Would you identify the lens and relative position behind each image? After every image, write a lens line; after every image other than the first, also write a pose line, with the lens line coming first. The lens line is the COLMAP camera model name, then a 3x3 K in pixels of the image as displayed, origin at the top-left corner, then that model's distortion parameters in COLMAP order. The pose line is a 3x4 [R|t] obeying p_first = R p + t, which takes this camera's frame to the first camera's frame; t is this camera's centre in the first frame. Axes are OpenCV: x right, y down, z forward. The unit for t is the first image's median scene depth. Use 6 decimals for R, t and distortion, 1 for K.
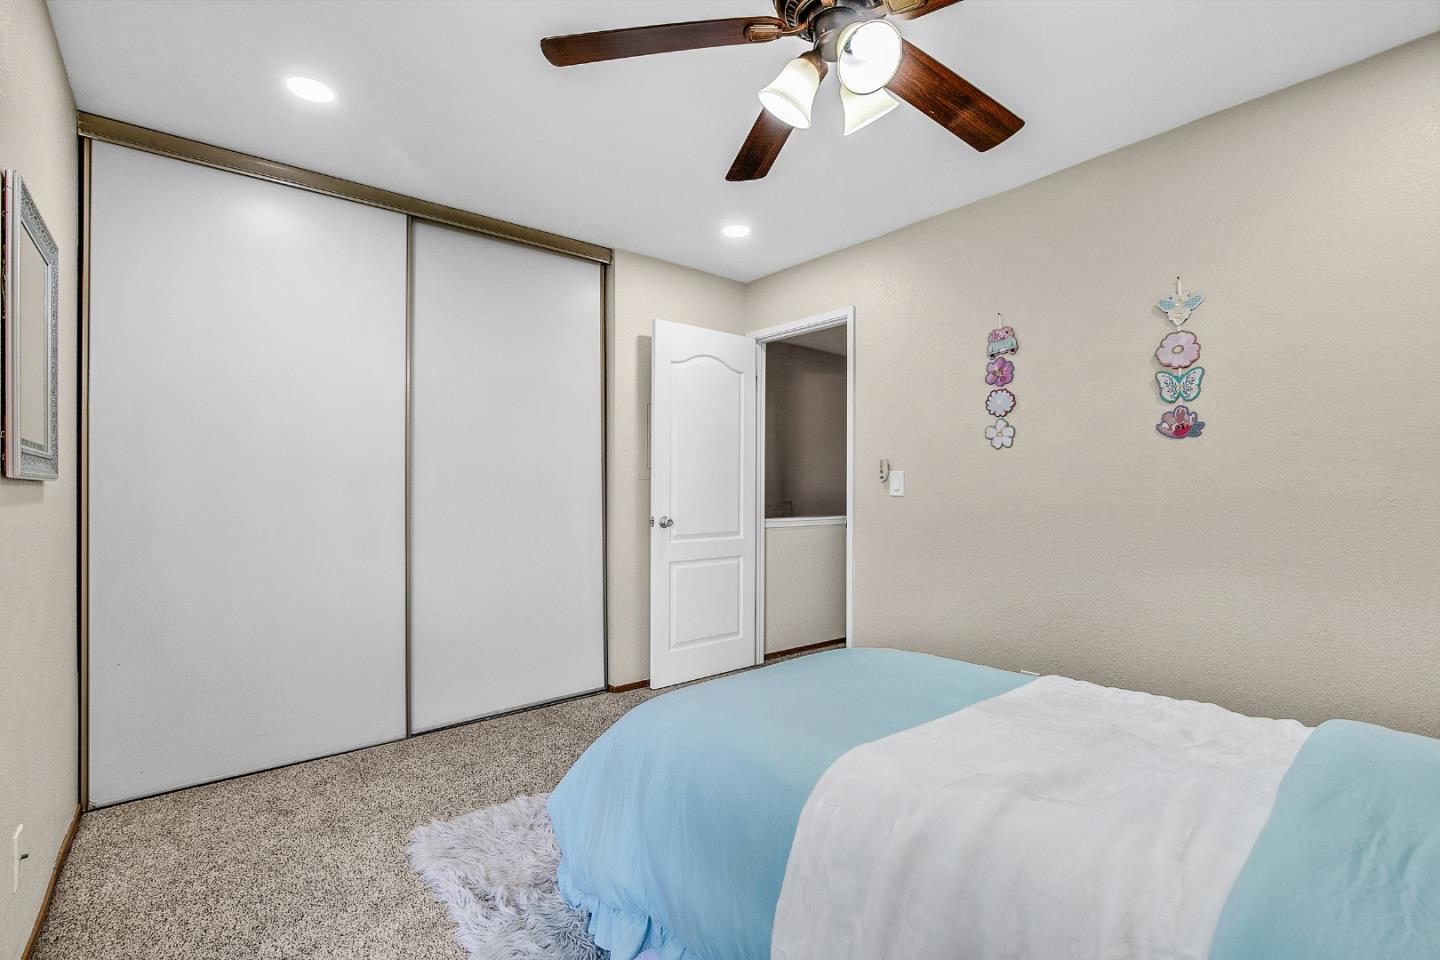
lens RADIAL K [[649.3, 0, 726.1], [0, 649.3, 489.8], [0, 0, 1]] dist [-0.014567, 0.002272]
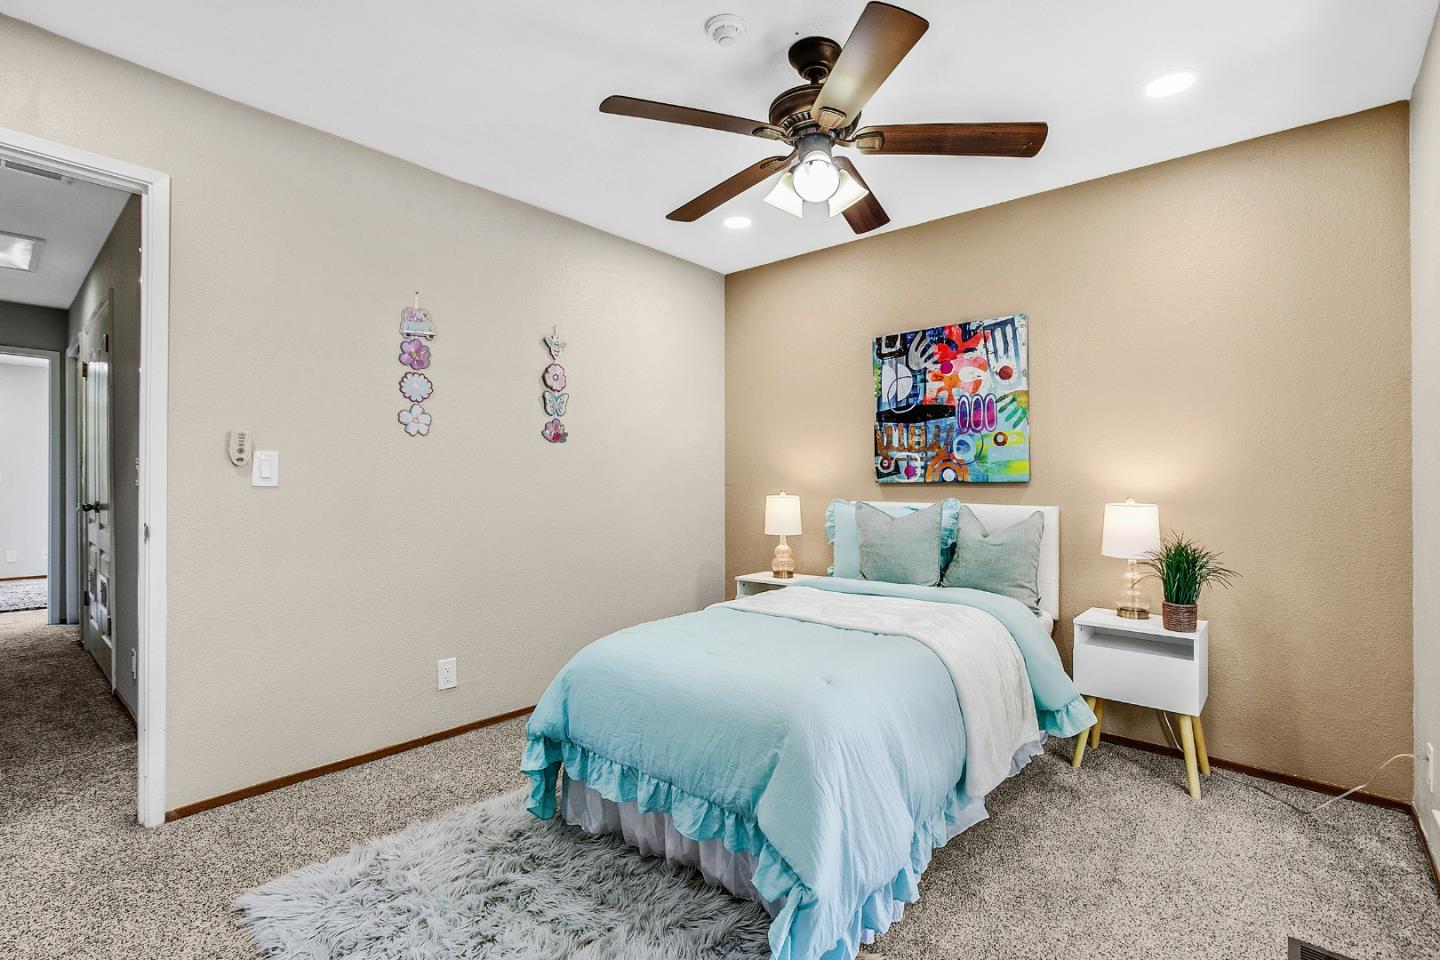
lens RADIAL K [[649.3, 0, 721.1], [0, 649.3, 484.8], [0, 0, 1]] dist [-0.014567, 0.002272]
pose [[-0.163355, -0.005430, 0.986552, -0.591024], [-0.005911, 0.999972, 0.004525, 0.001476], [-0.986550, -0.005093, -0.163382, 0.721229]]
